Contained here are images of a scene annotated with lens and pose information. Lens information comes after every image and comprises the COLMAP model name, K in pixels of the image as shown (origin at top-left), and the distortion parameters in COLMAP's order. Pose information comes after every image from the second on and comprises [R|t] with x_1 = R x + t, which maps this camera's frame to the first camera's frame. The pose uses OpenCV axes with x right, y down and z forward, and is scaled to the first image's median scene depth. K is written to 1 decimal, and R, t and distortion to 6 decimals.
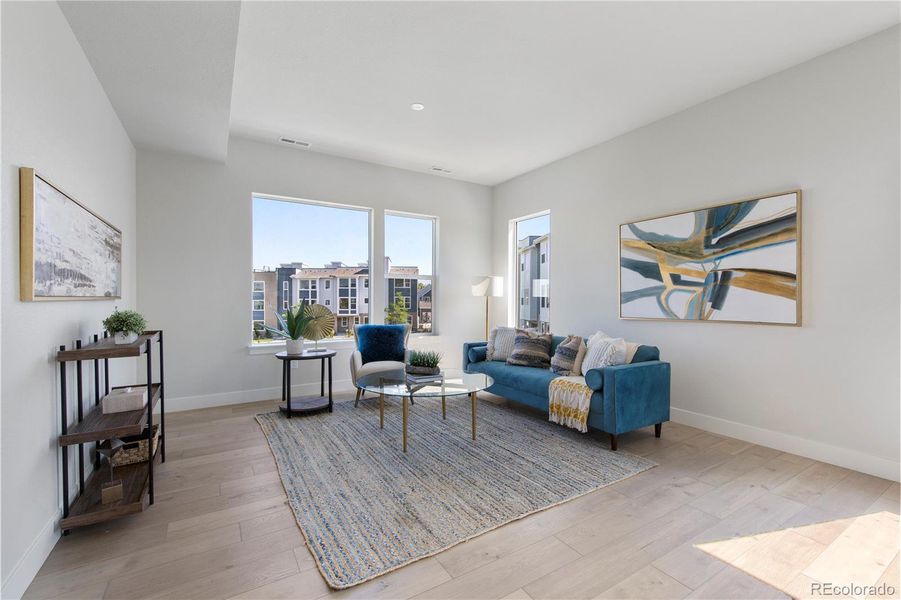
lens RADIAL K [[386.2, 0, 450.5], [0, 386.2, 300.0], [0, 0, 1]] dist [0.000746, 0.000058]
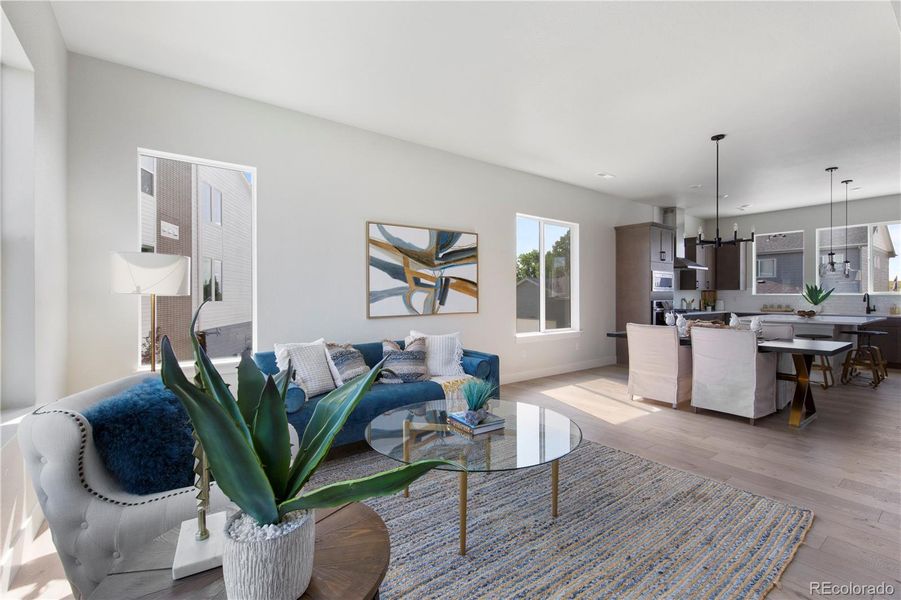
lens RADIAL K [[397.6, 0, 453.2], [0, 397.6, 295.6], [0, 0, 1]] dist [-0.000184, -0.000120]
pose [[-0.091395, -0.002027, 0.995813, -0.723379], [0.002788, 0.999993, 0.002291, -0.013580], [-0.995811, 0.002985, -0.091389, 1.092374]]
